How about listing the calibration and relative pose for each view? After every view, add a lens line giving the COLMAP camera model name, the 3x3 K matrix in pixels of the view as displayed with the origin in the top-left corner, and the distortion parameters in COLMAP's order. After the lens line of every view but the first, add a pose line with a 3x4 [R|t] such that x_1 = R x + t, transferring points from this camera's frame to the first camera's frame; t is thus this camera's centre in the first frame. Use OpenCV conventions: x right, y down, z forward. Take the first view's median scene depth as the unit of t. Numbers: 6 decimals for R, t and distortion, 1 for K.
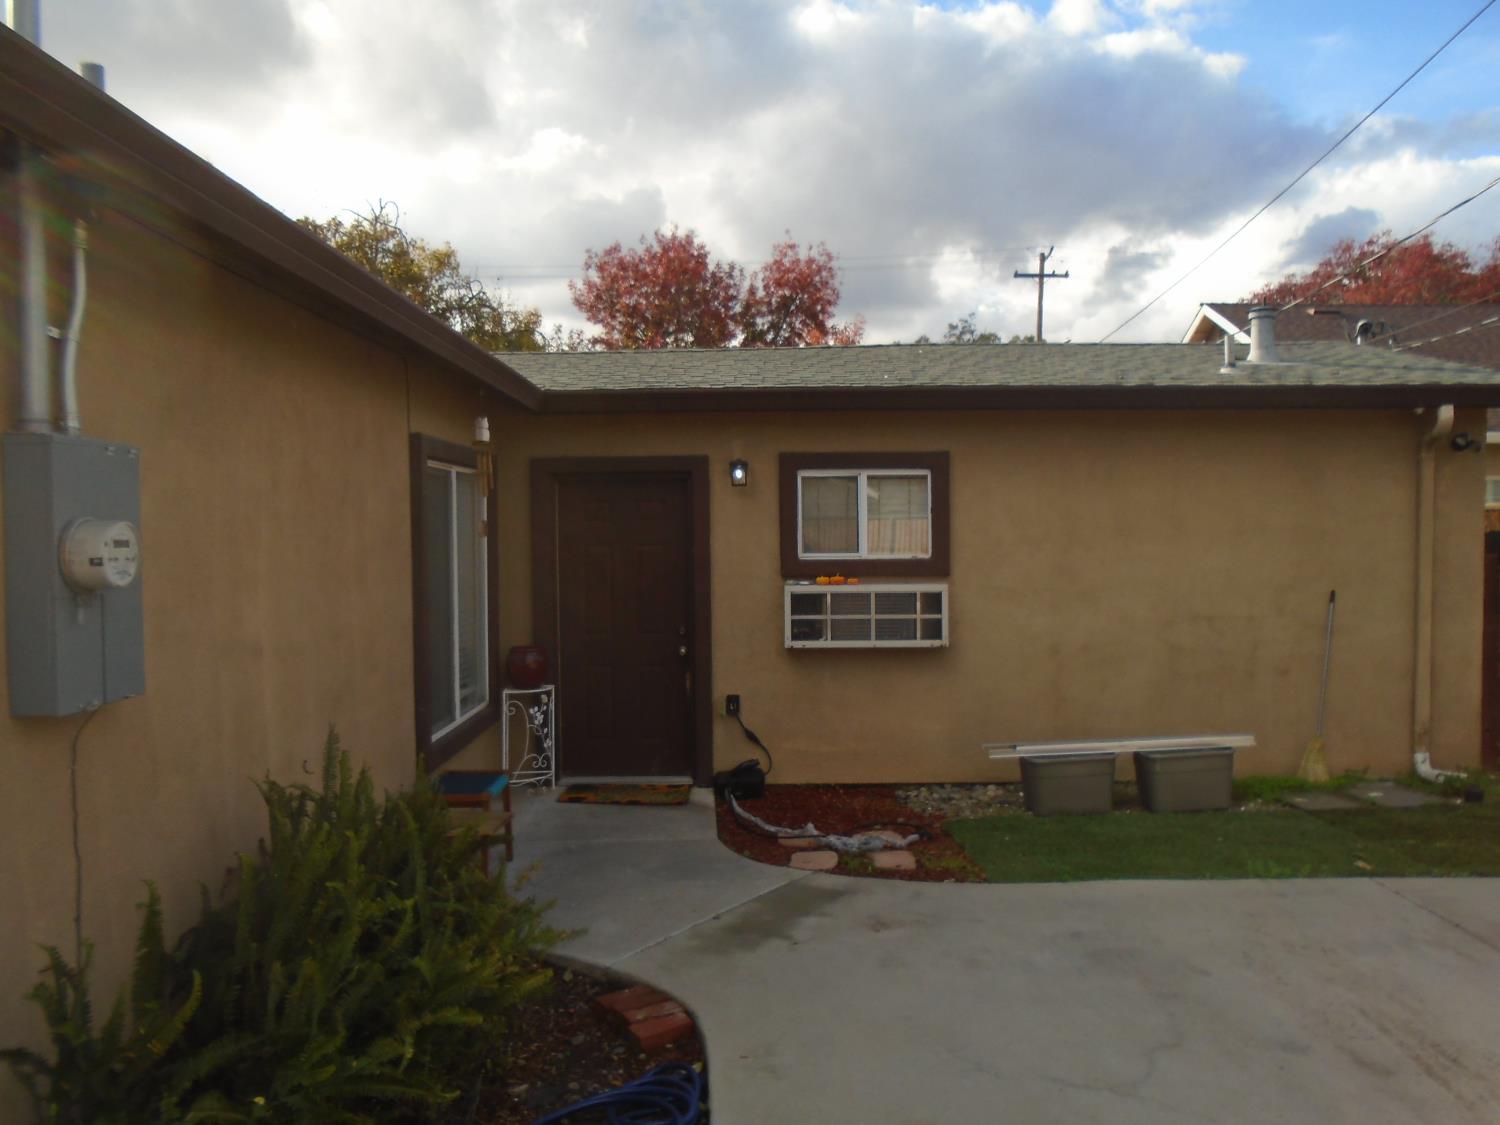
lens RADIAL K [[1131.2, 0, 739.9], [0, 1131.2, 569.4], [0, 0, 1]] dist [-0.024116, 0.024818]
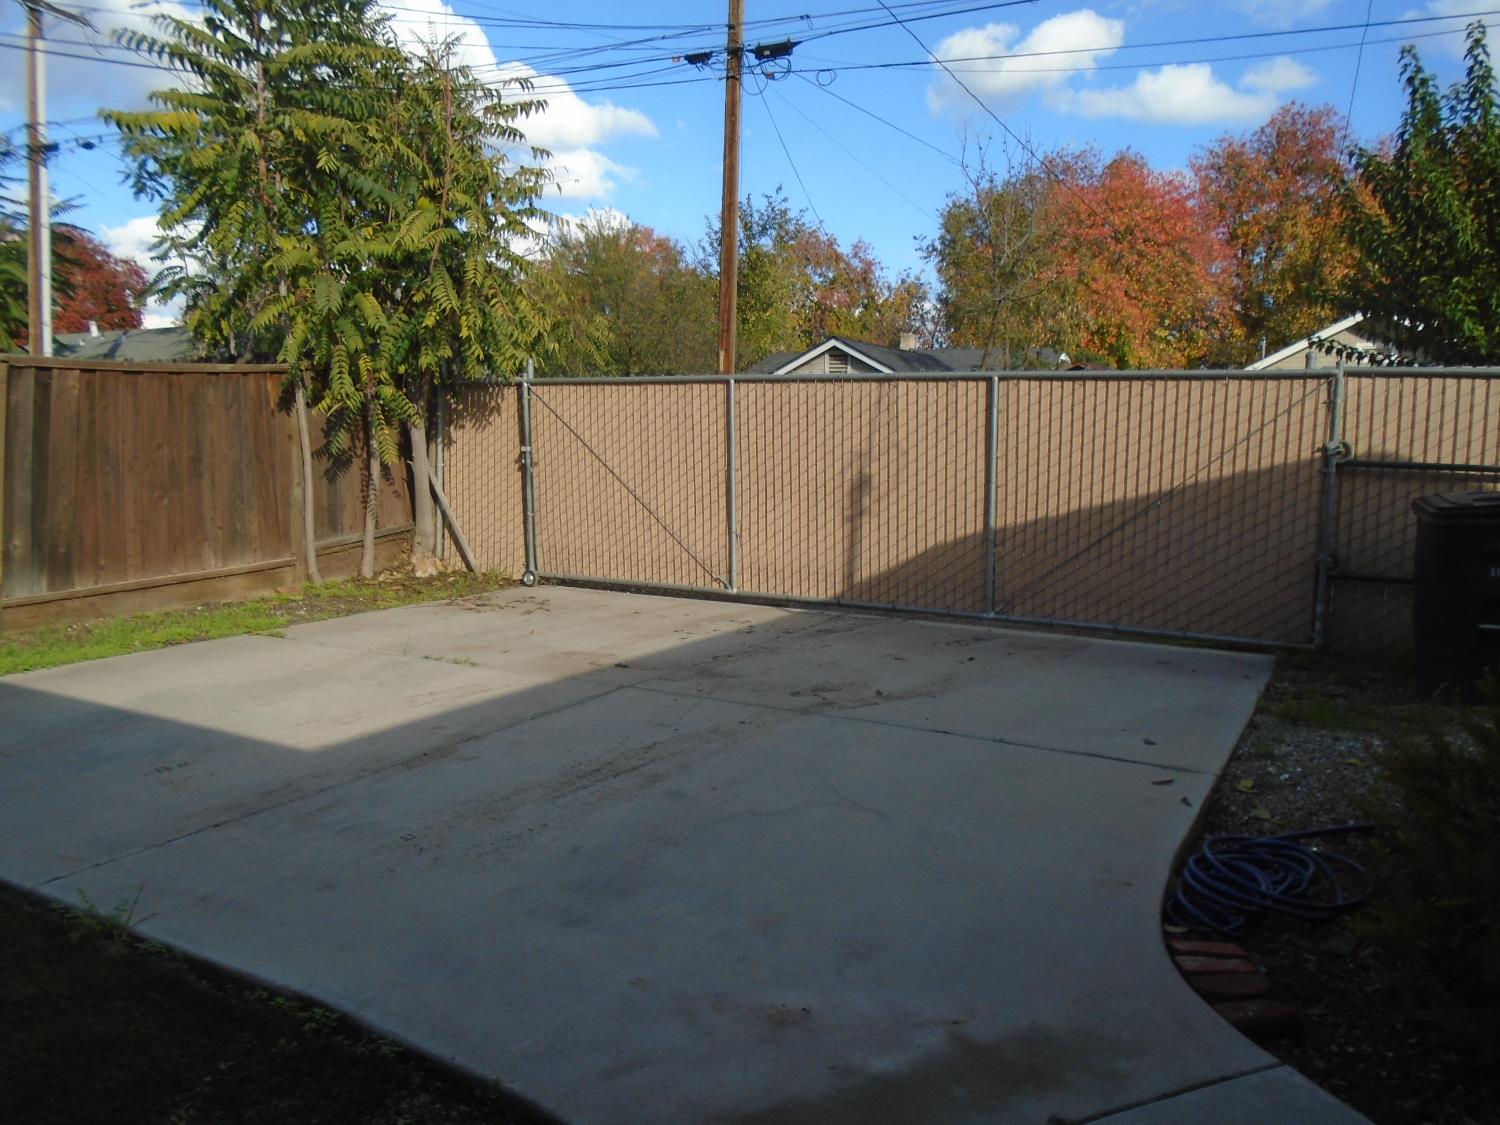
lens RADIAL K [[1131.2, 0, 741.5], [0, 1131.2, 565.6], [0, 0, 1]] dist [-0.024116, 0.024818]
pose [[-0.867979, -0.057944, 0.493209, -0.081776], [0.013559, 0.990034, 0.140174, -0.000376], [-0.496416, 0.128355, -0.858543, 0.924779]]
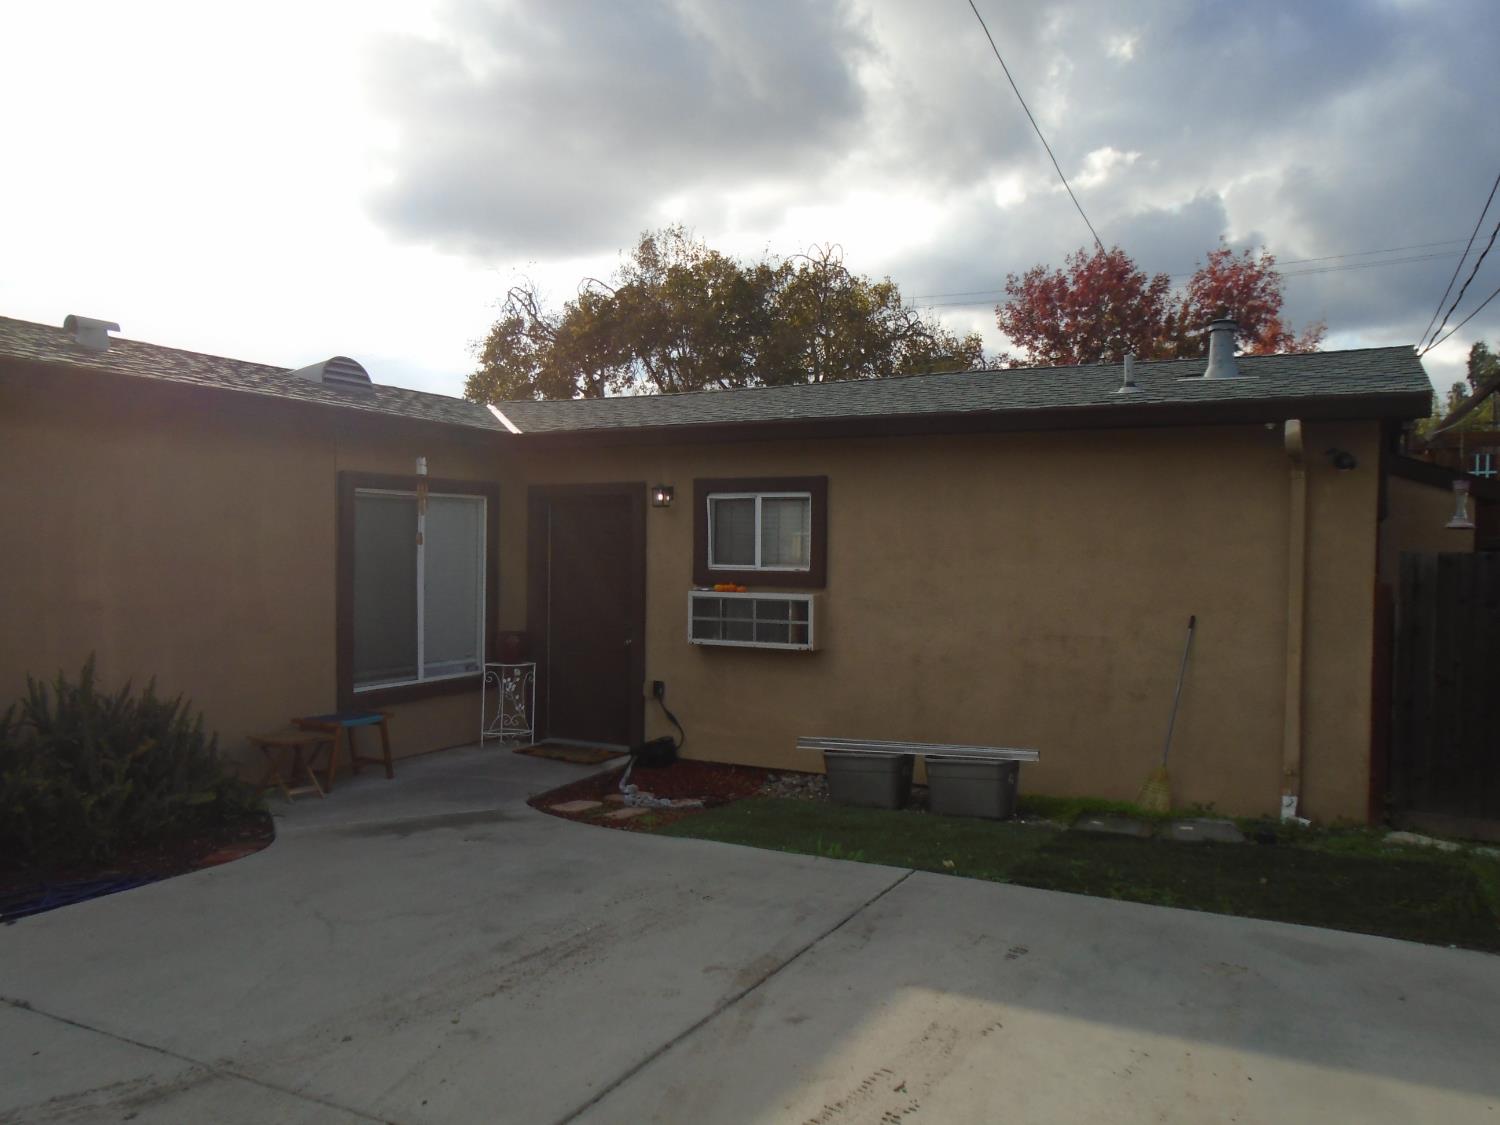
lens RADIAL K [[1131.2, 0, 755.5], [0, 1131.2, 560.1], [0, 0, 1]] dist [-0.024116, 0.024818]
pose [[0.893565, 0.021684, -0.448409, 0.624262], [-0.033779, 0.999249, -0.018991, 0.002265], [0.447660, 0.032117, 0.893627, -0.028535]]
